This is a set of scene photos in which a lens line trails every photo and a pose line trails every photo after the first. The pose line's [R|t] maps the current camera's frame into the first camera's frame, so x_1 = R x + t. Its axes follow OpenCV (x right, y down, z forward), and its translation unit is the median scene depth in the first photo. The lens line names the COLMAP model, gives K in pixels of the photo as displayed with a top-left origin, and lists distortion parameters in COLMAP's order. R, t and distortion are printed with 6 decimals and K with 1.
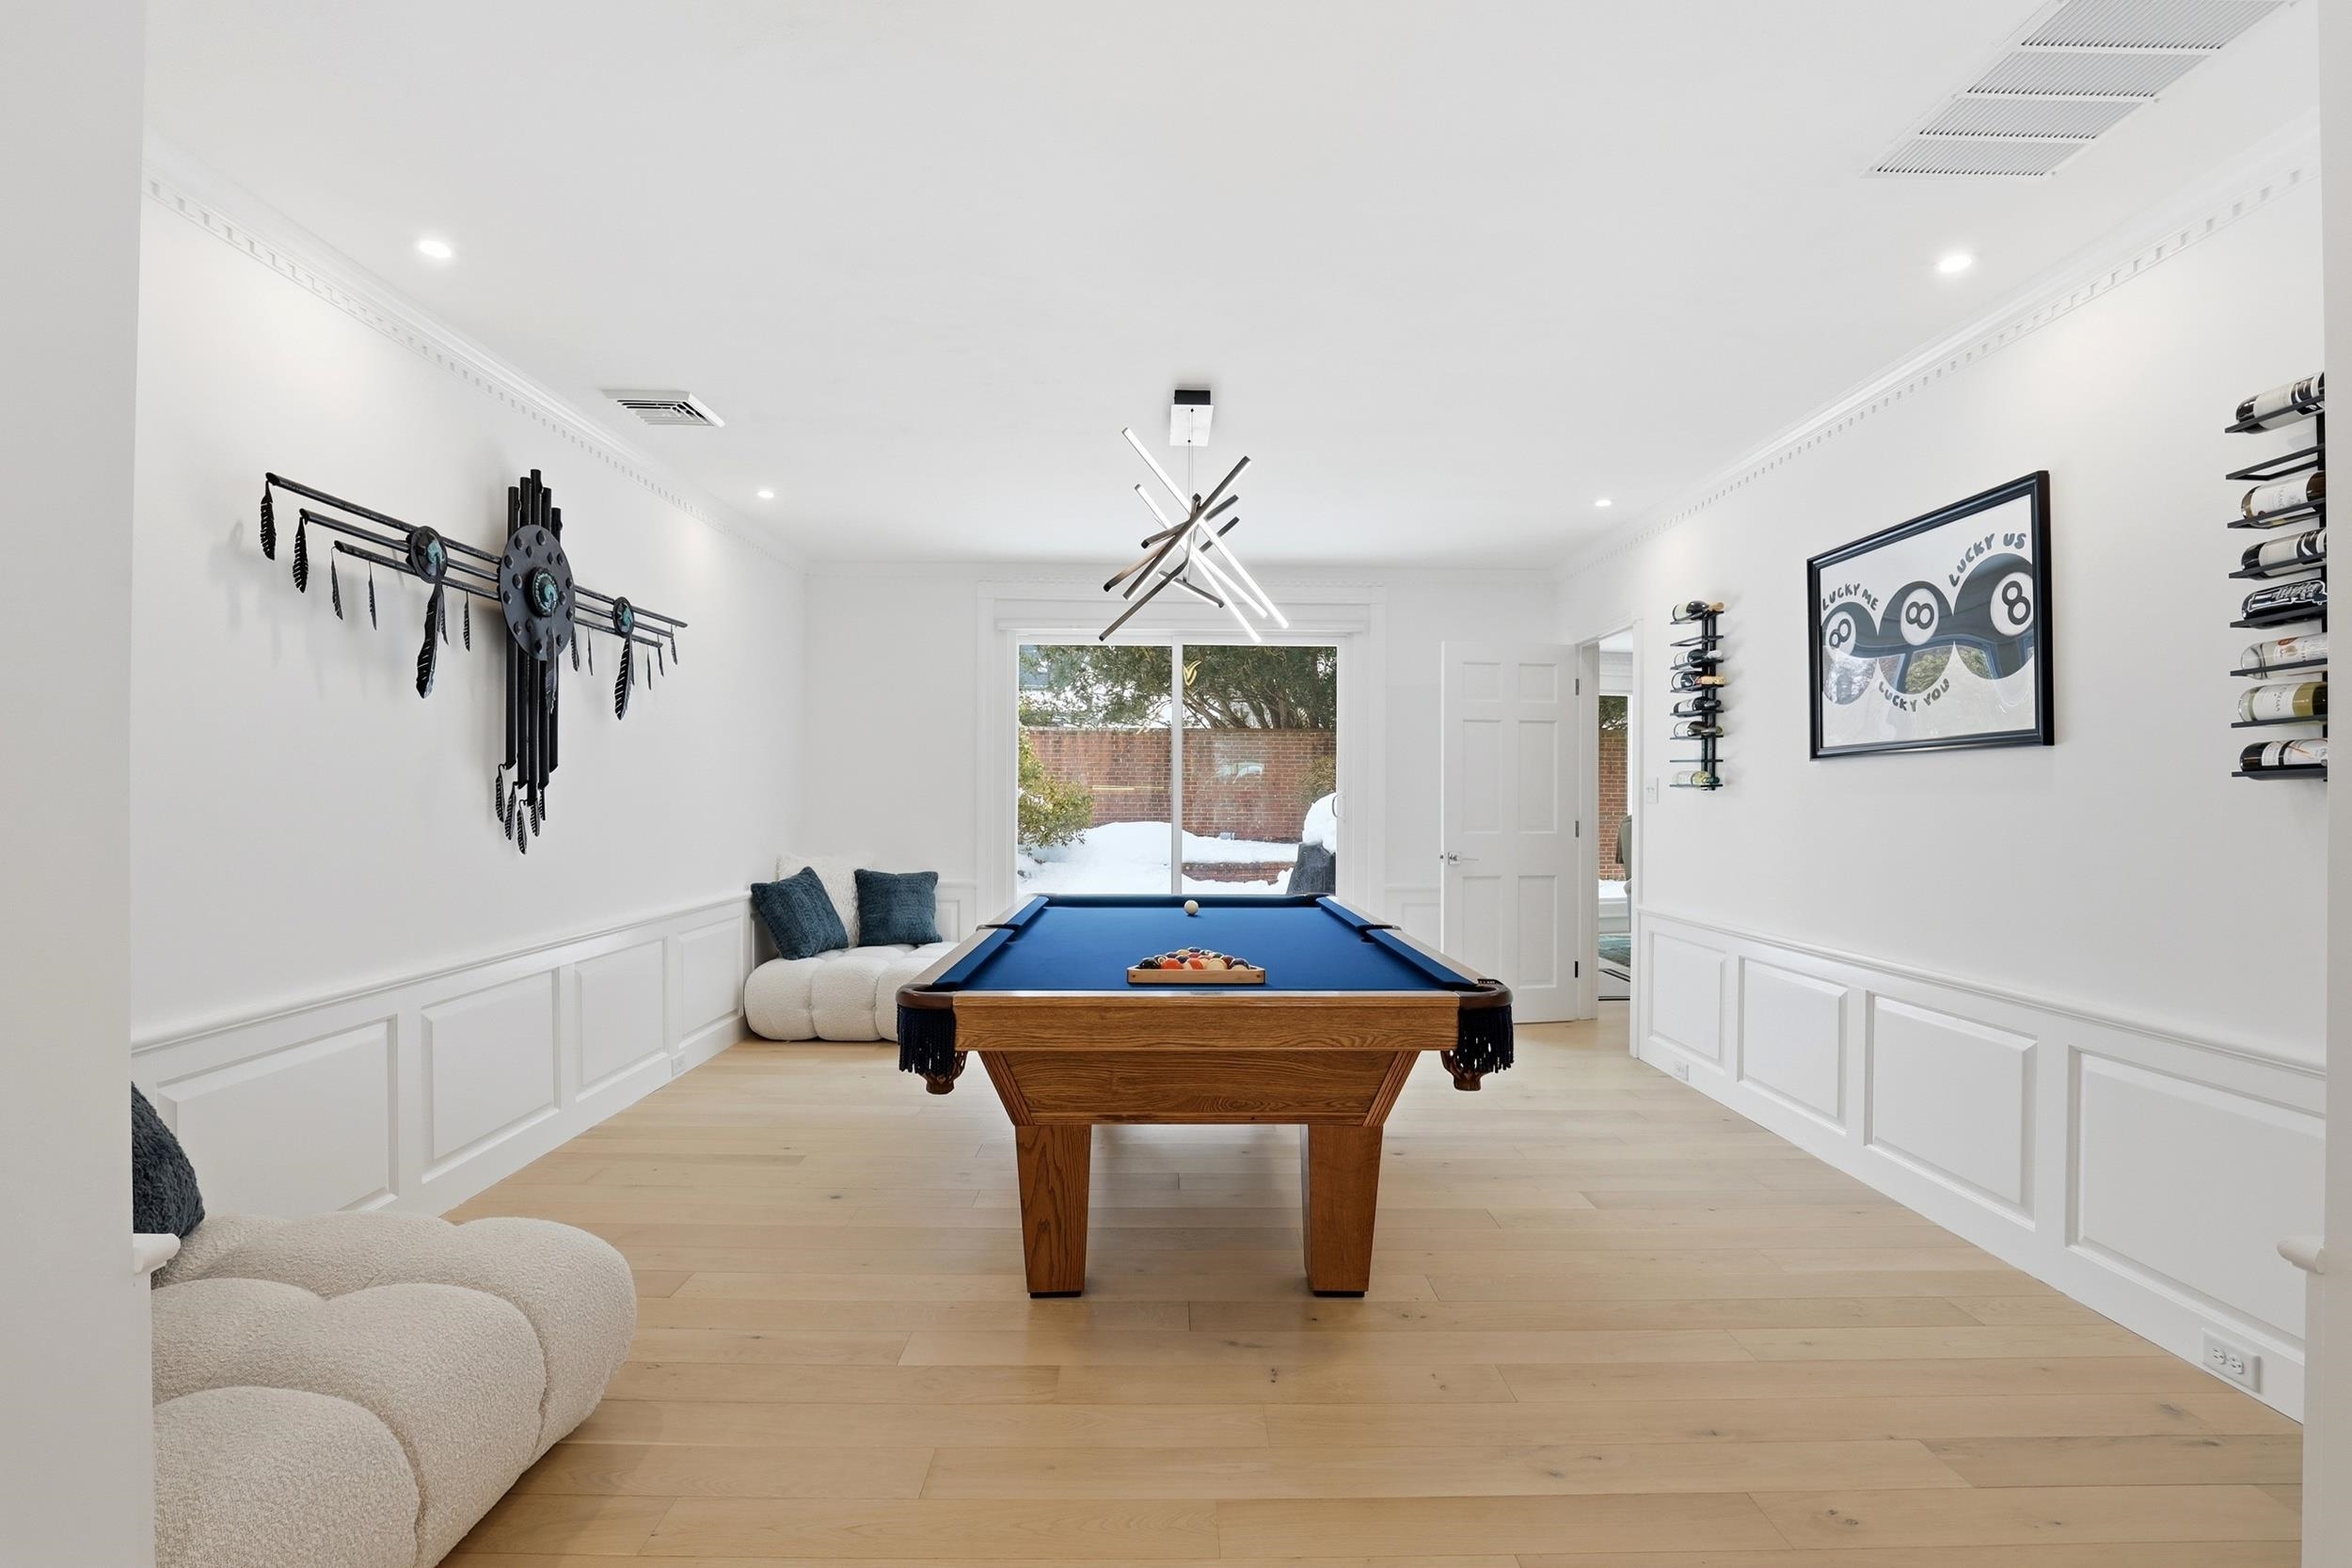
lens RADIAL K [[1092.0, 0, 1168.8], [0, 1092.0, 792.0], [0, 0, 1]] dist [-0.033434, 0.004548]
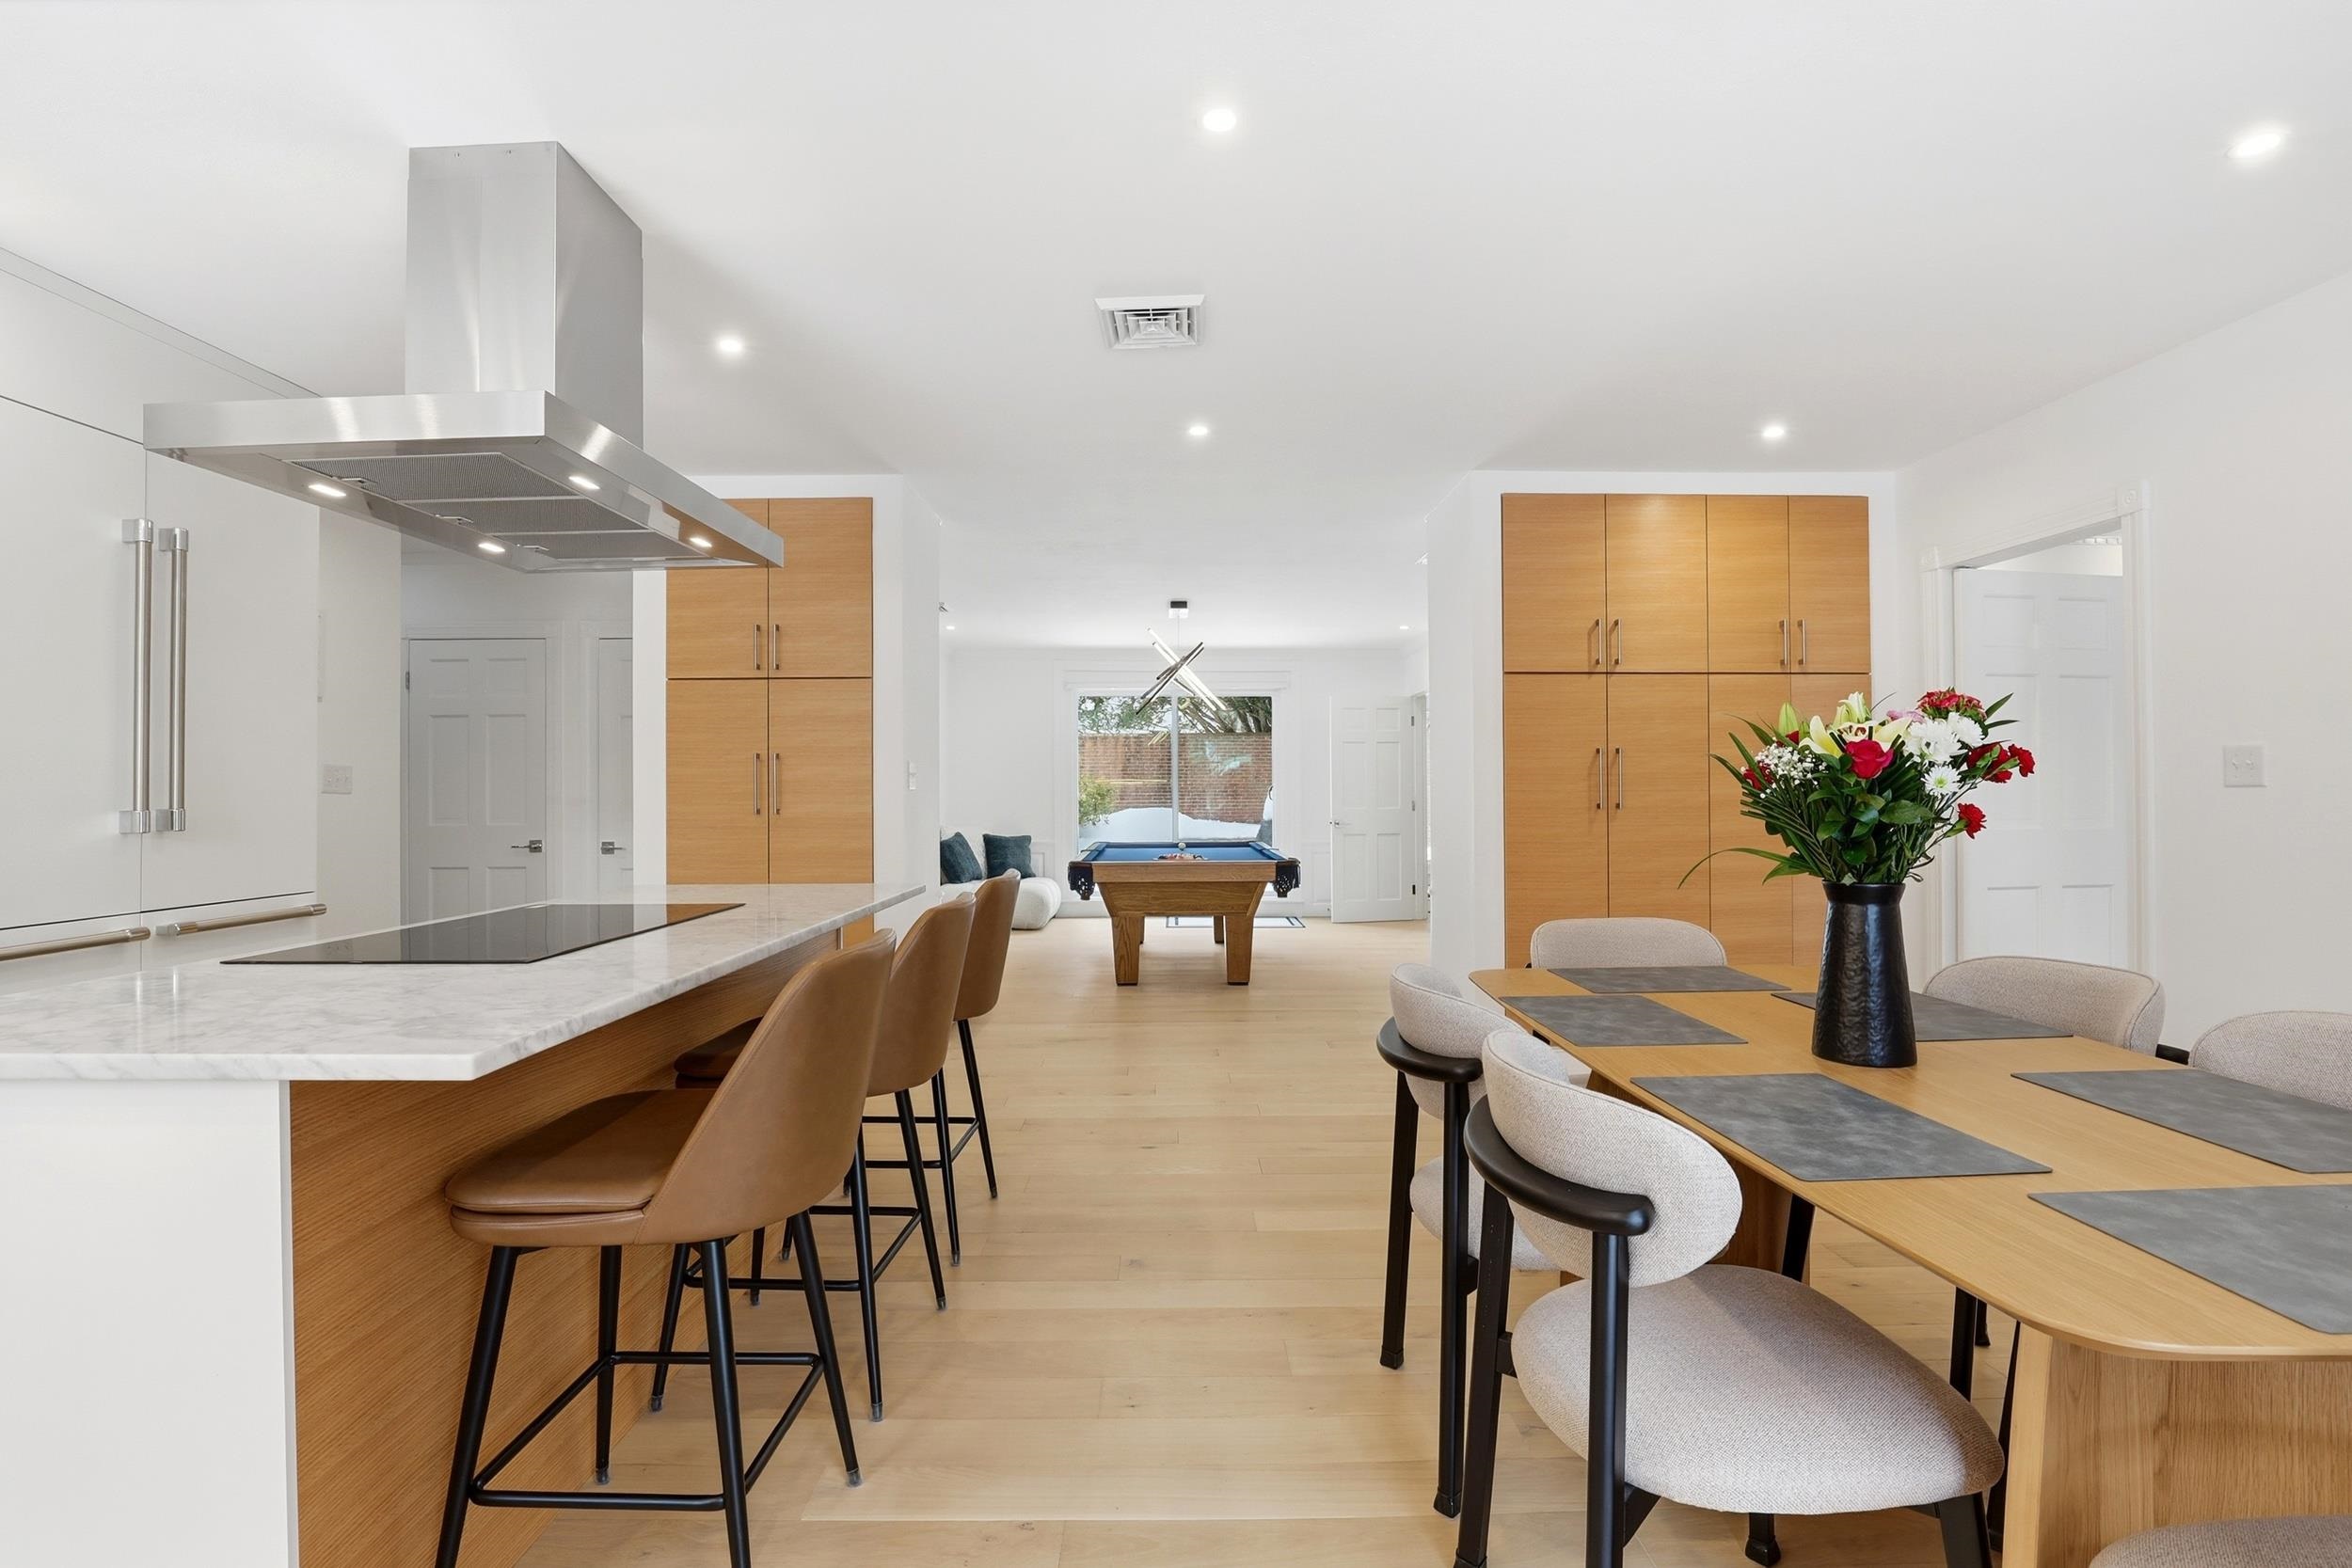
lens RADIAL K [[1092.0, 0, 1171.4], [0, 1092.0, 779.6], [0, 0, 1]] dist [-0.033434, 0.004548]
pose [[0.999963, -0.008582, 0.000214, 0.001956], [0.008583, 0.999957, -0.003635, -0.003642], [-0.000183, 0.003637, 0.999993, -0.673849]]
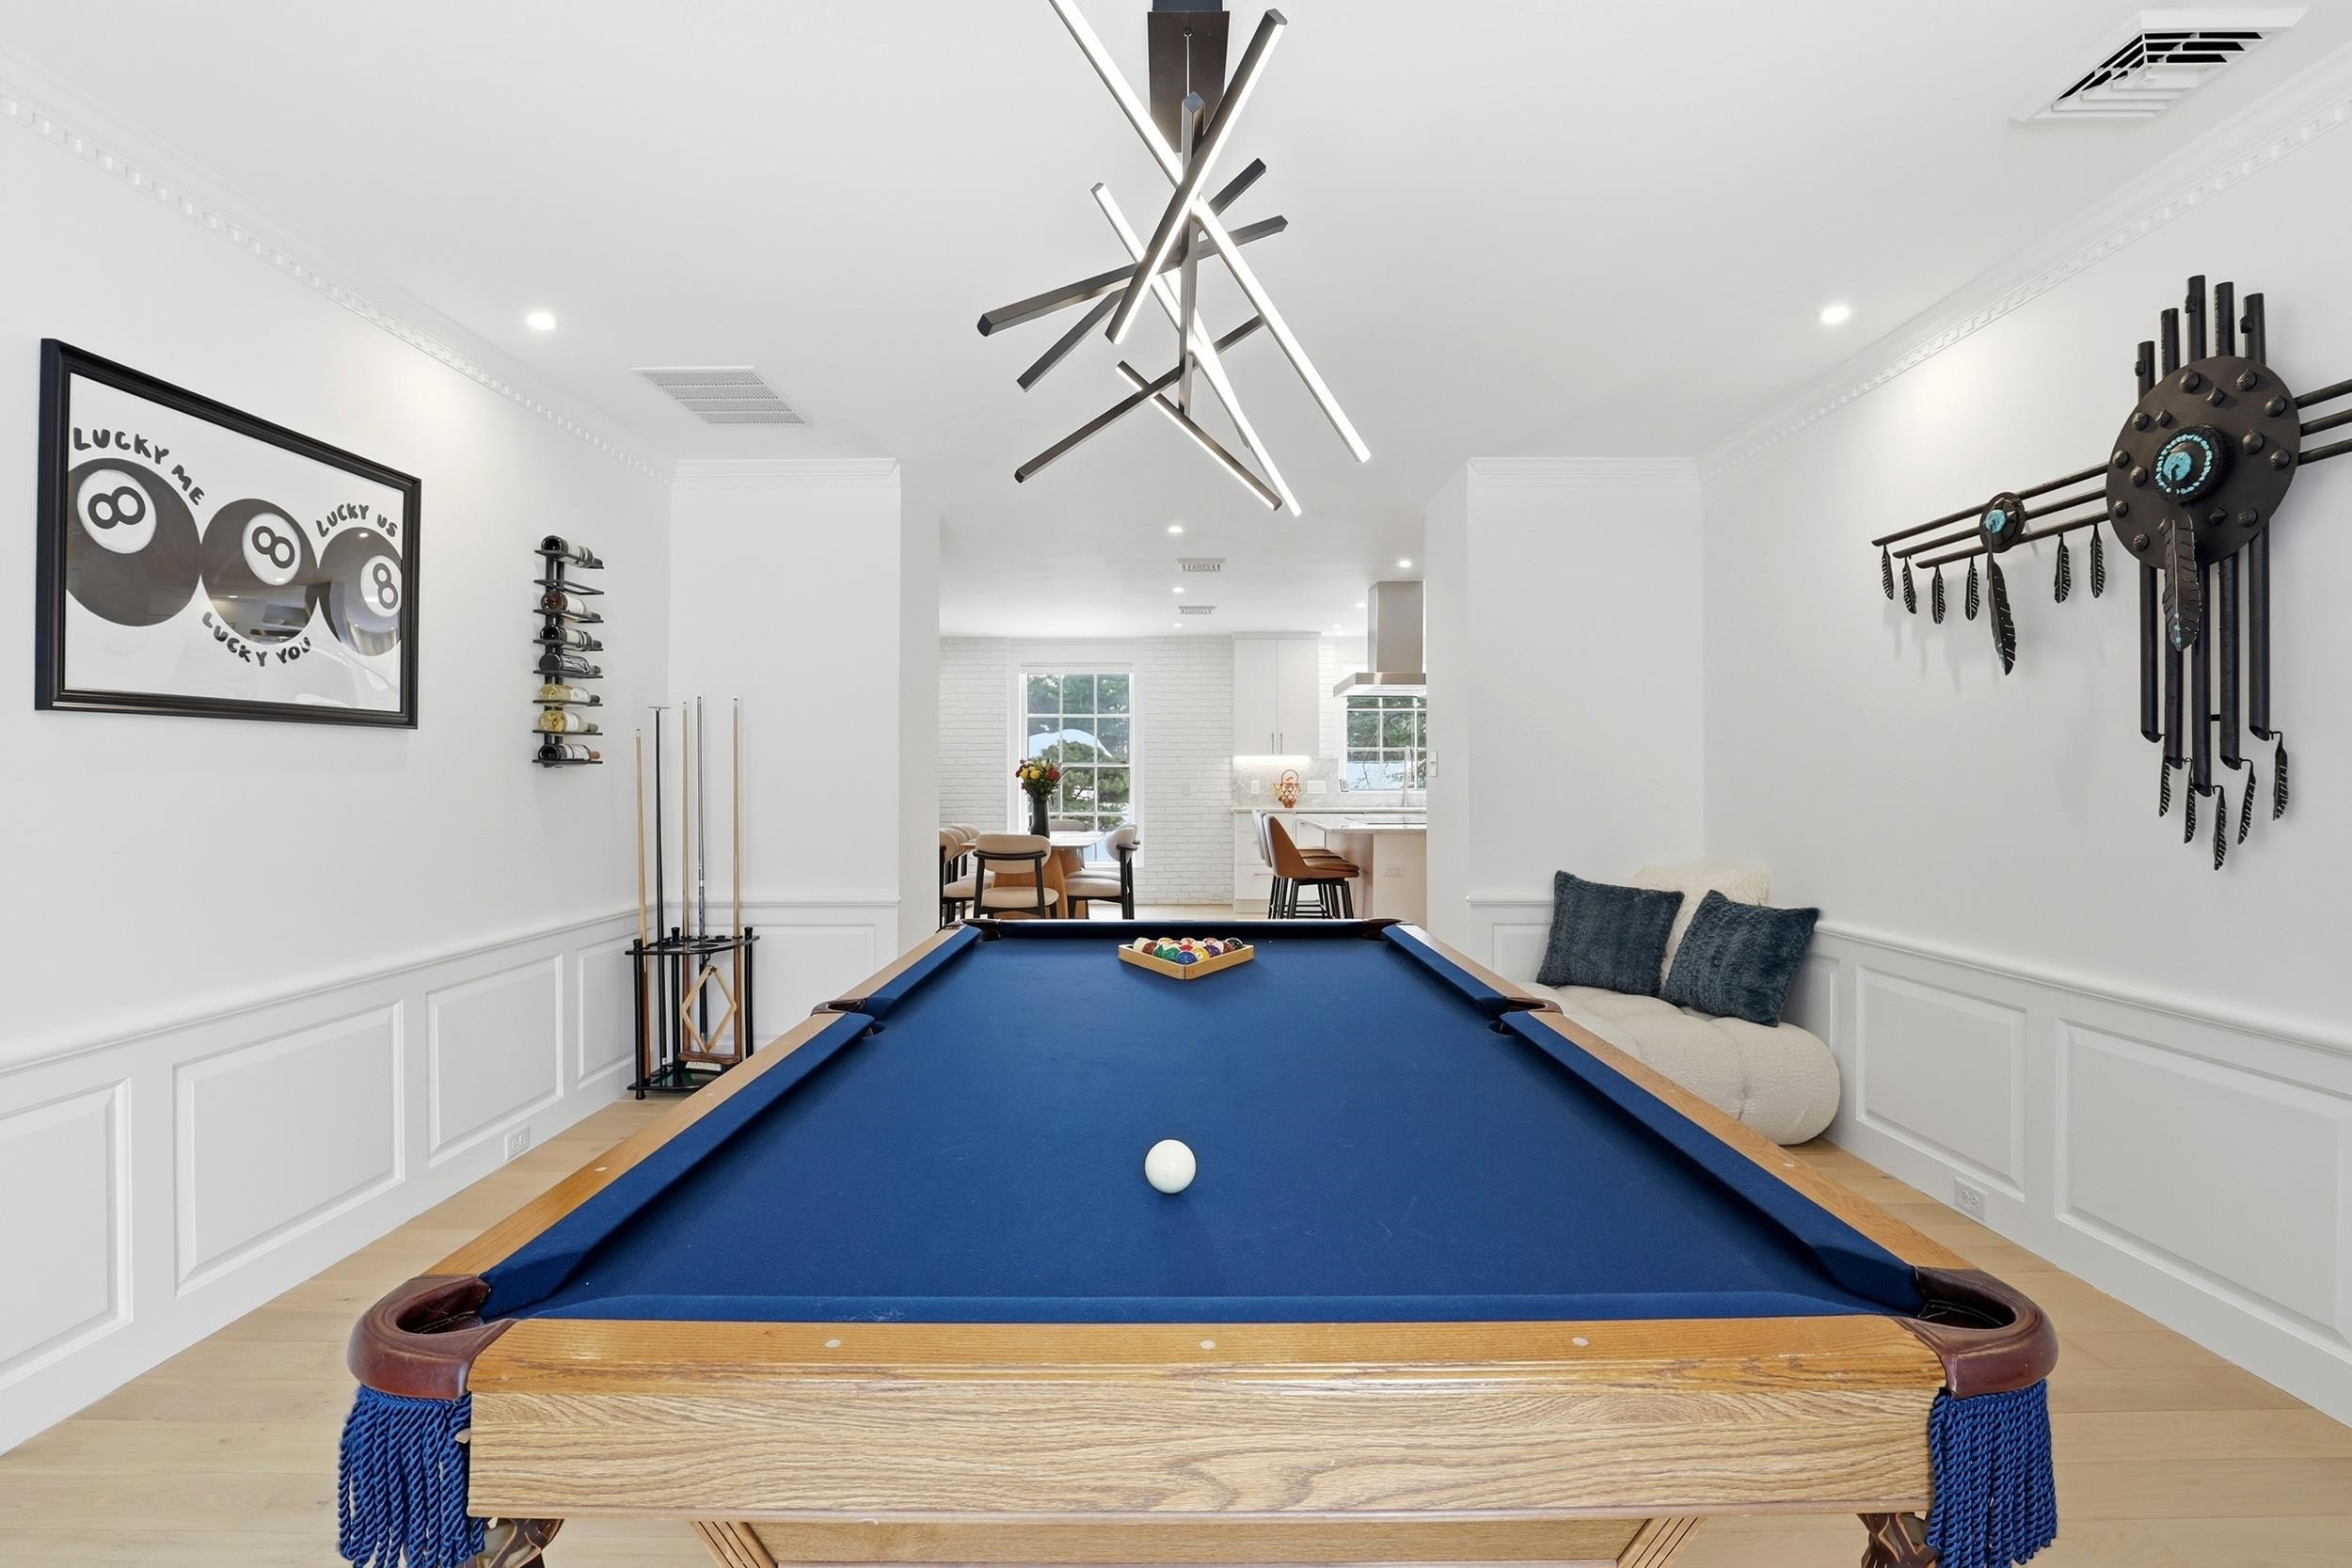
lens RADIAL K [[1092.0, 0, 1177.3], [0, 1092.0, 781.8], [0, 0, 1]] dist [-0.033434, 0.004548]
pose [[-0.999971, -0.002456, 0.007147, 0.023737], [-0.002465, 0.999996, -0.001251, 0.008329], [-0.007144, -0.001268, -0.999974, 1.797404]]
